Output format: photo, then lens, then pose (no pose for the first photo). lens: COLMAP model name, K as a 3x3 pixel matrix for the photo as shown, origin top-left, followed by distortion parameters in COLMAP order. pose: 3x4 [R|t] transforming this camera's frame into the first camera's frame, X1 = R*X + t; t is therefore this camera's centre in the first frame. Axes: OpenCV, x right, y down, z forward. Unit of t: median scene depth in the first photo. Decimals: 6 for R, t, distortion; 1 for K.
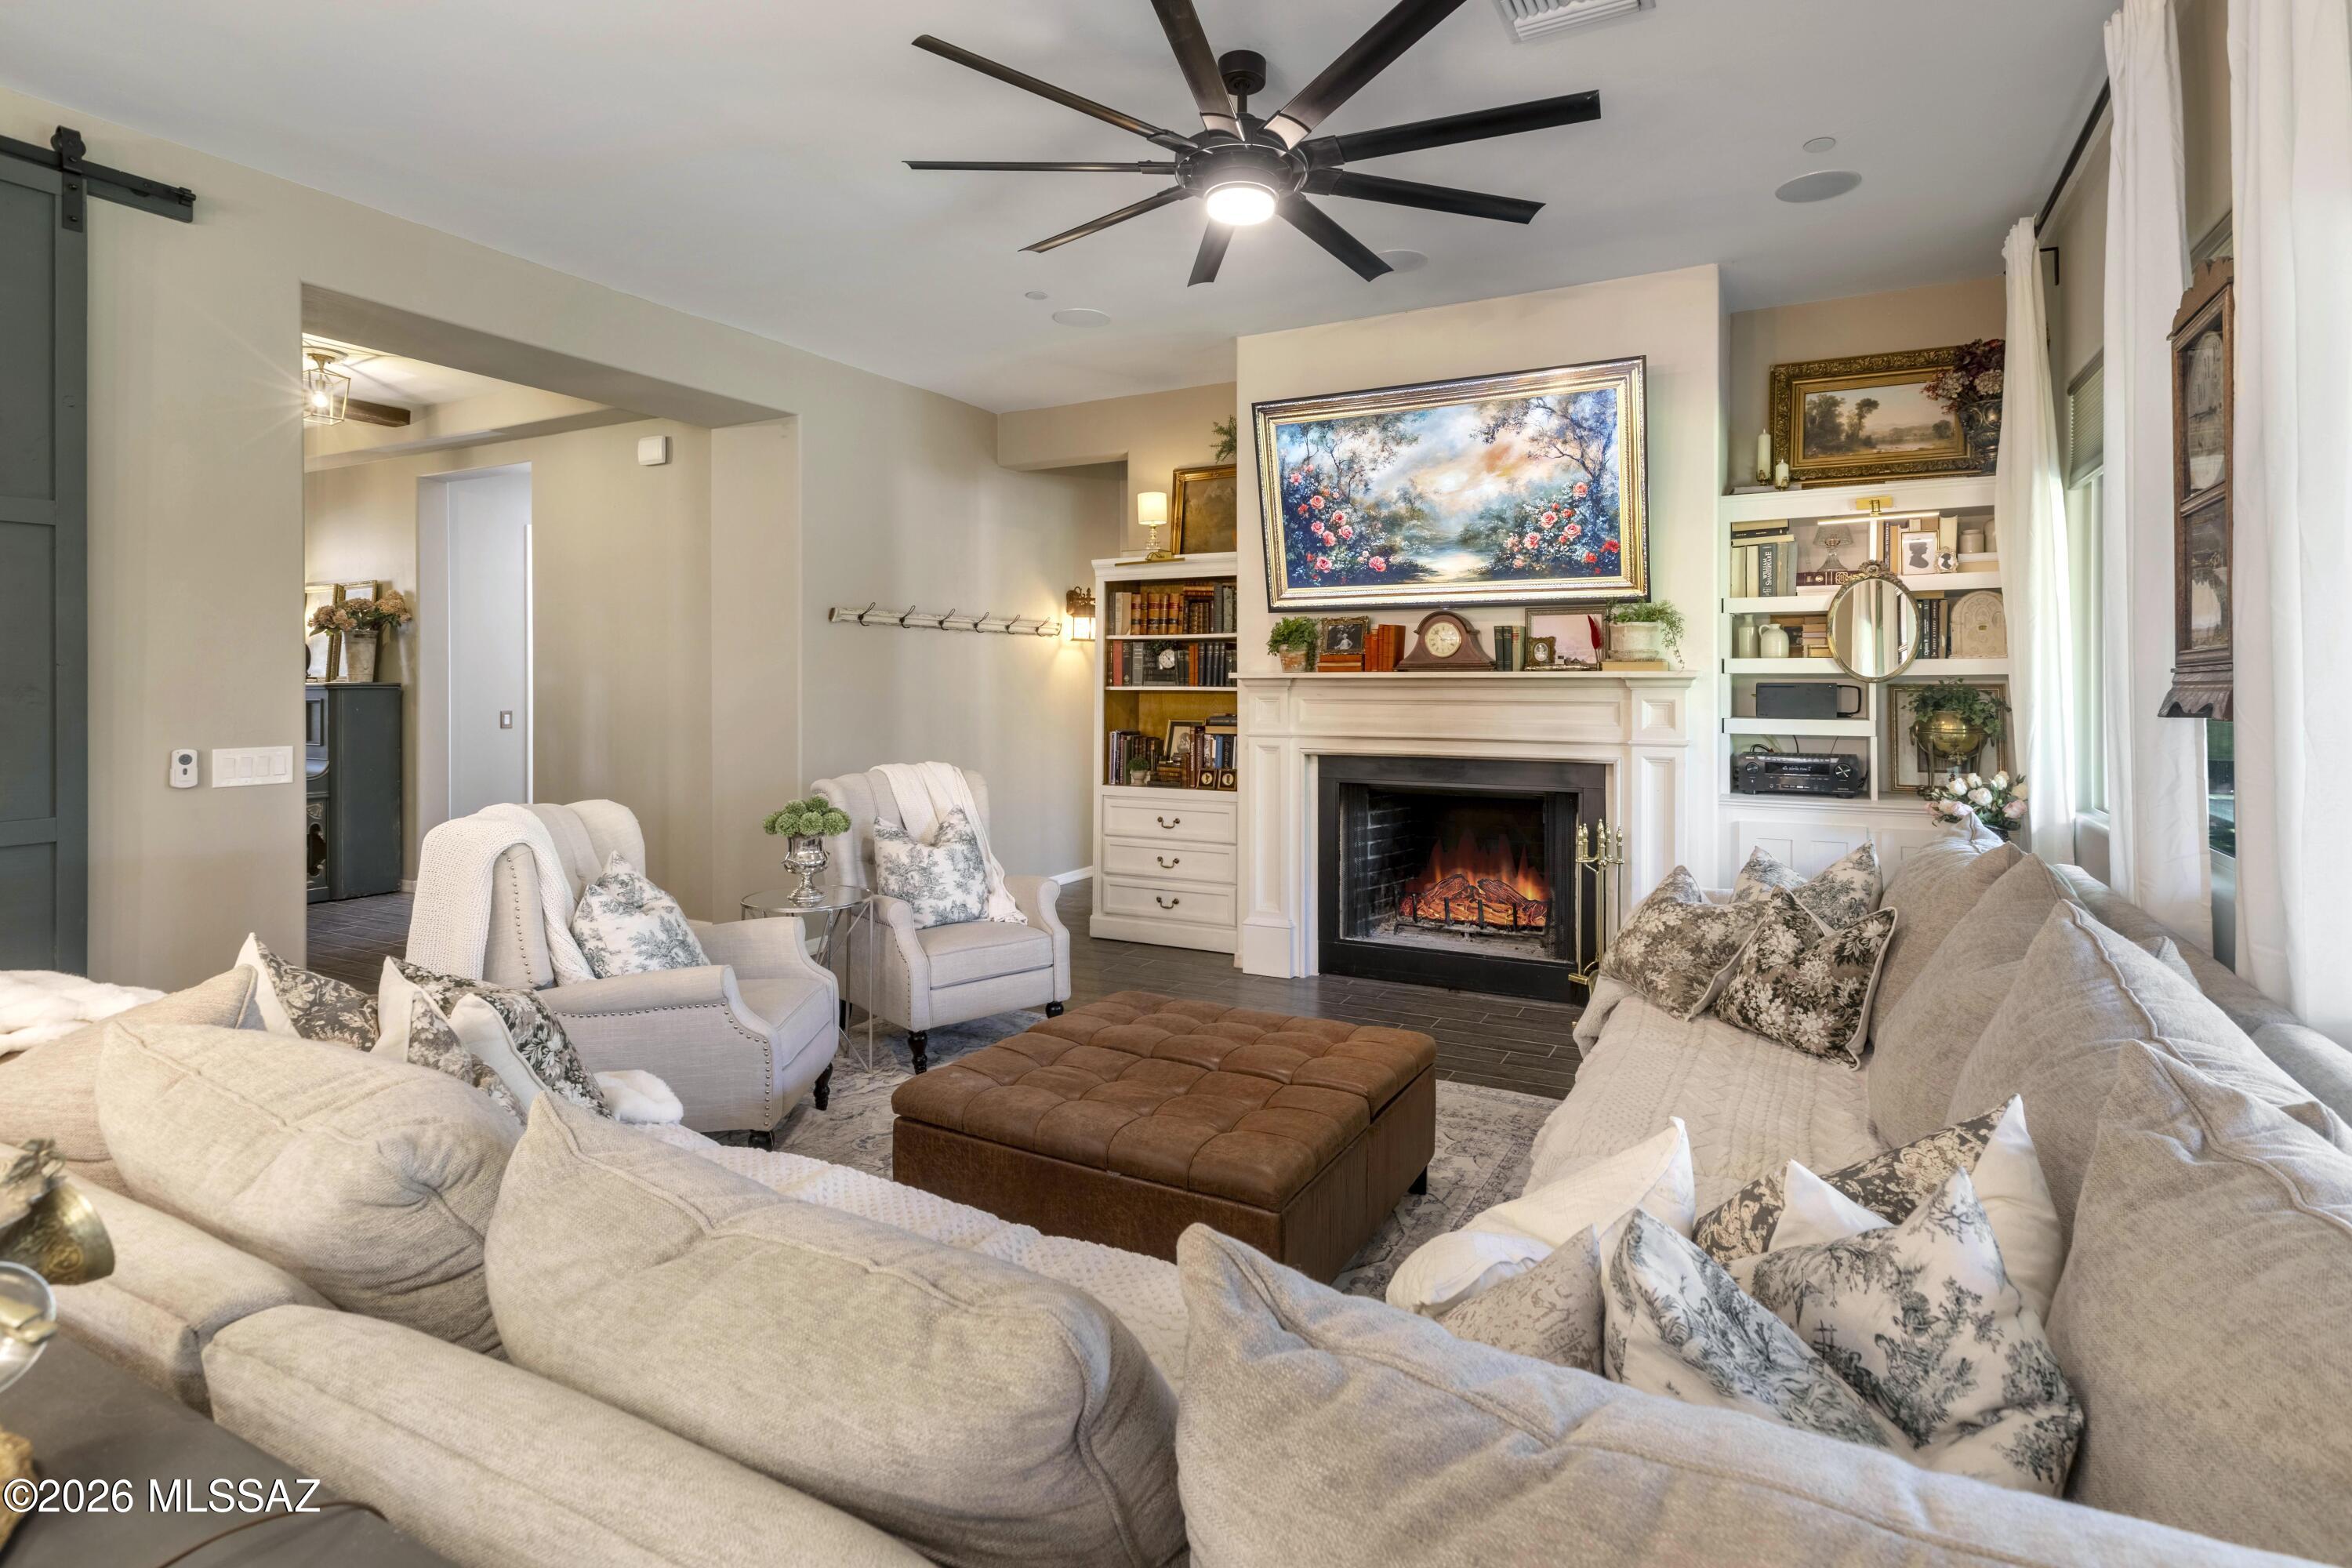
lens RADIAL K [[1137.0, 0, 1161.9], [0, 1137.0, 675.6], [0, 0, 1]] dist [0.002371, 0.000257]
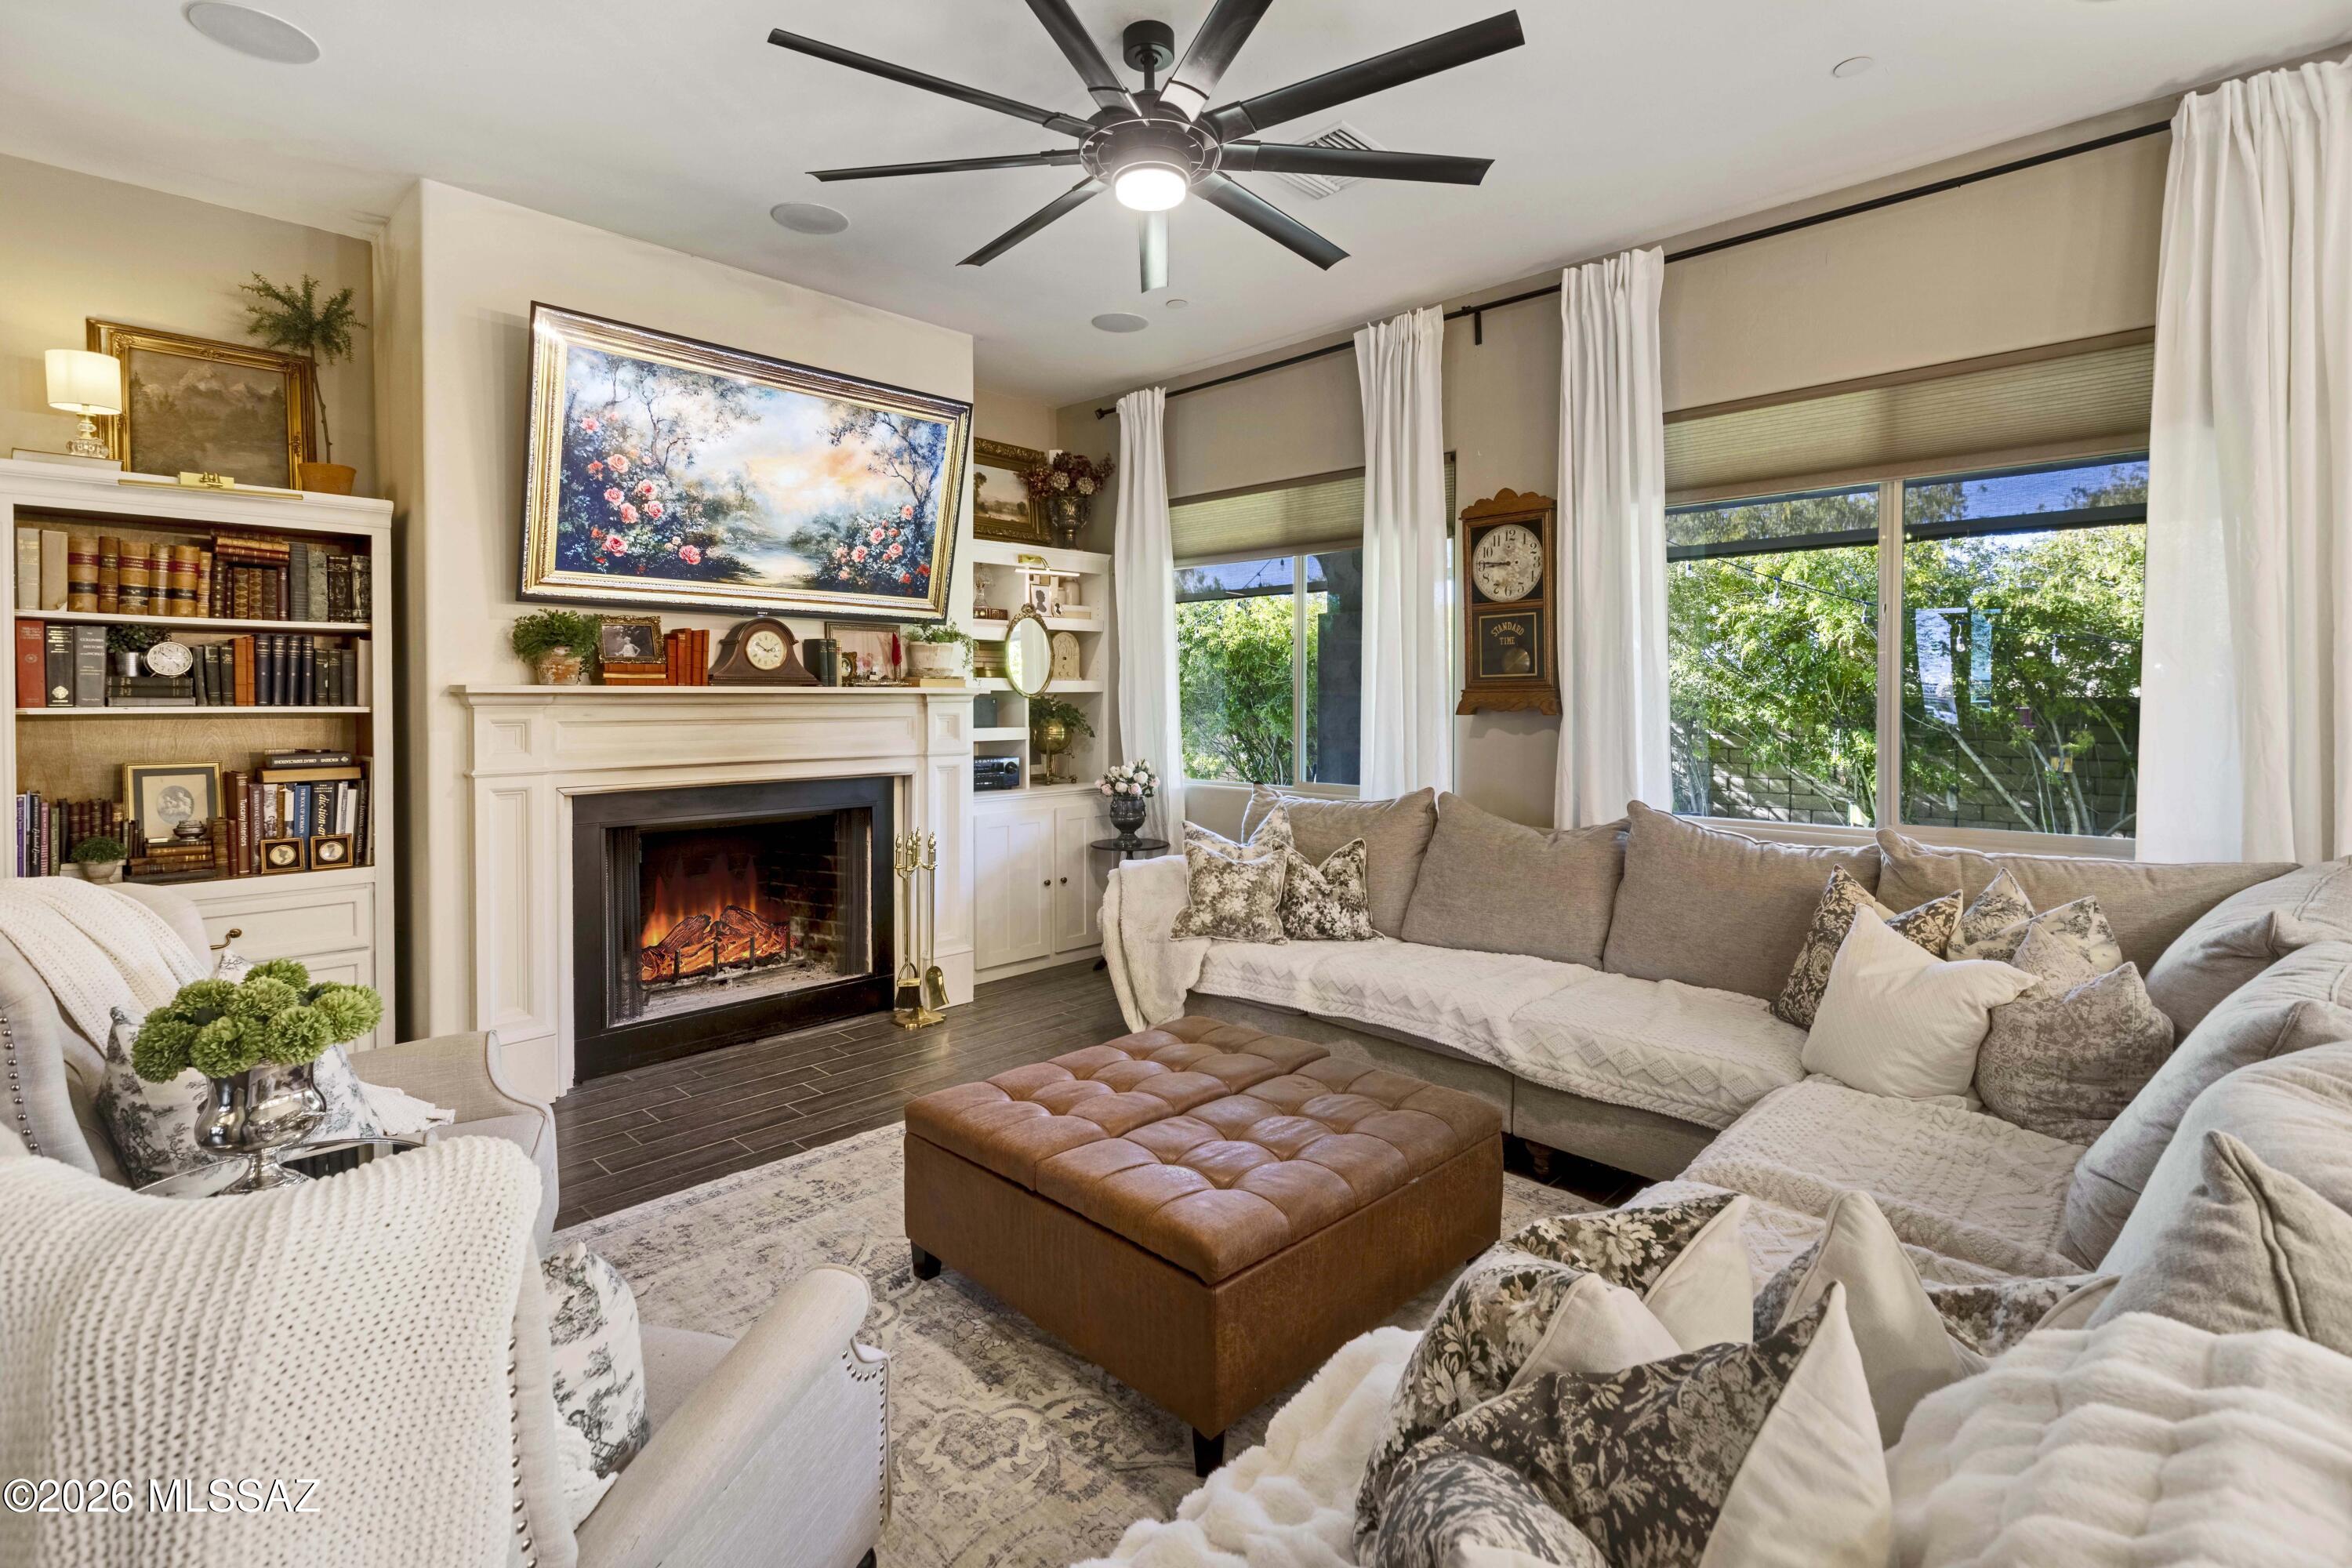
lens RADIAL K [[1112.5, 0, 1177.7], [0, 1112.5, 707.7], [0, 0, 1]] dist [0.001401, 0.000272]
pose [[0.267442, -0.010009, 0.963522, -0.507341], [-0.003479, 0.999930, 0.011352, 0.002278], [-0.963568, -0.006389, 0.267388, 0.456005]]
